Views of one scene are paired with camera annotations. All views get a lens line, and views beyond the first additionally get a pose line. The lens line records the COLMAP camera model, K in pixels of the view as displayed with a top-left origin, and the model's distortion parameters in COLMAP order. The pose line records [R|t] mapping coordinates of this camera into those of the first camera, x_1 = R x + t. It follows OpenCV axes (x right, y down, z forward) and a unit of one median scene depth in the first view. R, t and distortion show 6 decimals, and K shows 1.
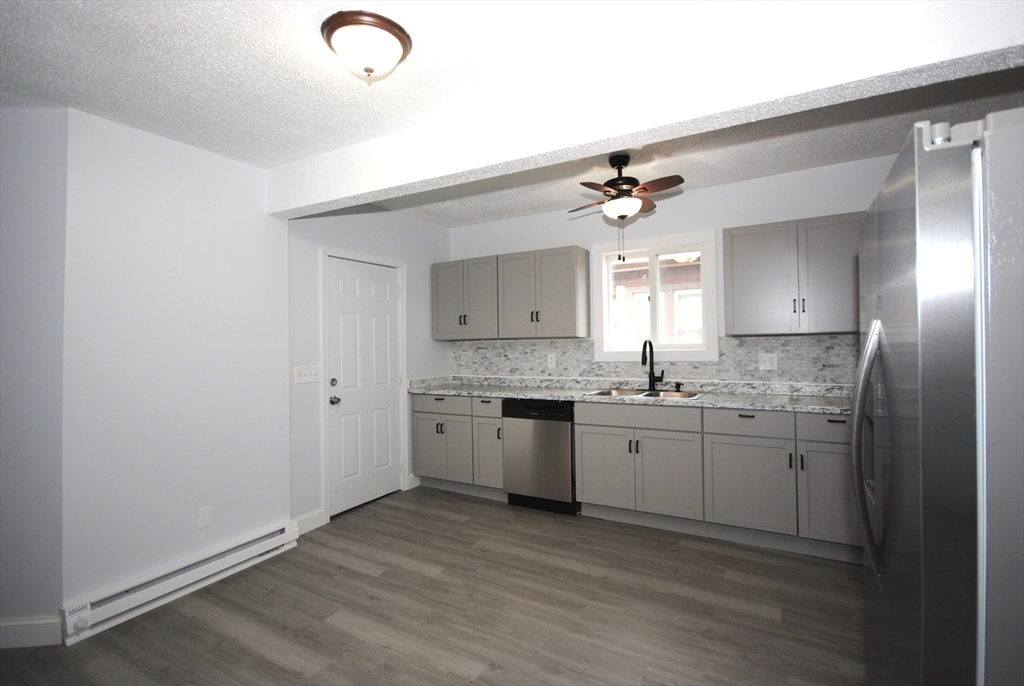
lens RADIAL K [[494.4, 0, 518.1], [0, 494.4, 340.9], [0, 0, 1]] dist [-0.001212, 0.002203]
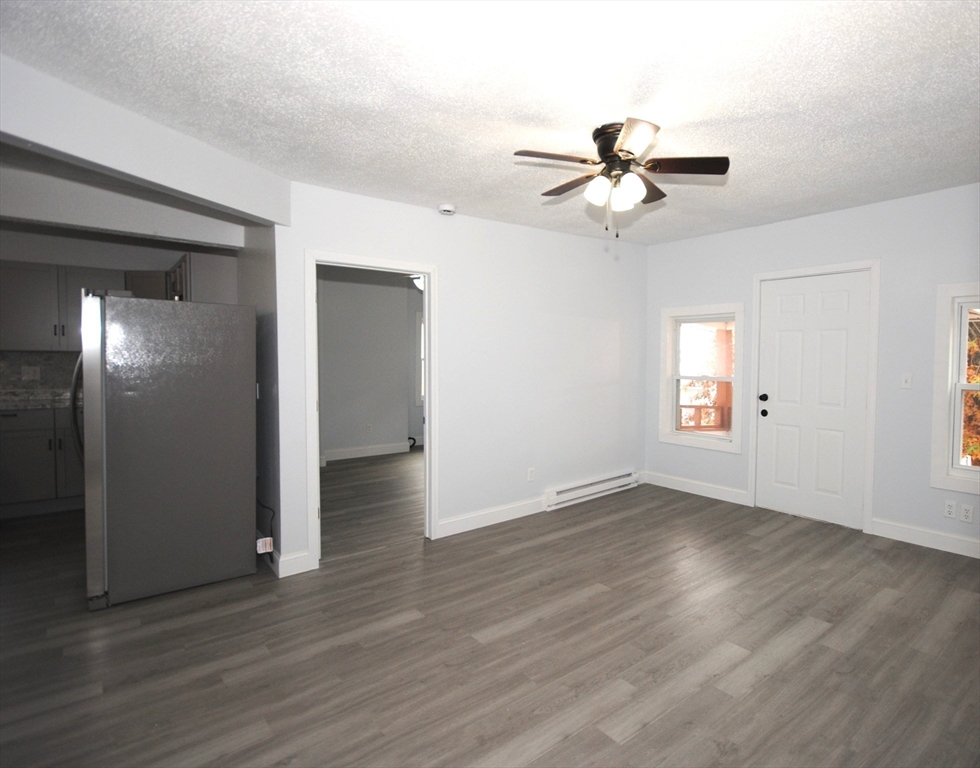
lens RADIAL K [[521.6, 0, 543.0], [0, 521.6, 372.0], [0, 0, 1]] dist [-0.008409, -0.002587]
pose [[0.322056, -0.009859, 0.946669, -0.321913], [-0.022722, 0.999577, 0.018140, -0.014142], [-0.946448, -0.027352, 0.321696, -0.664800]]
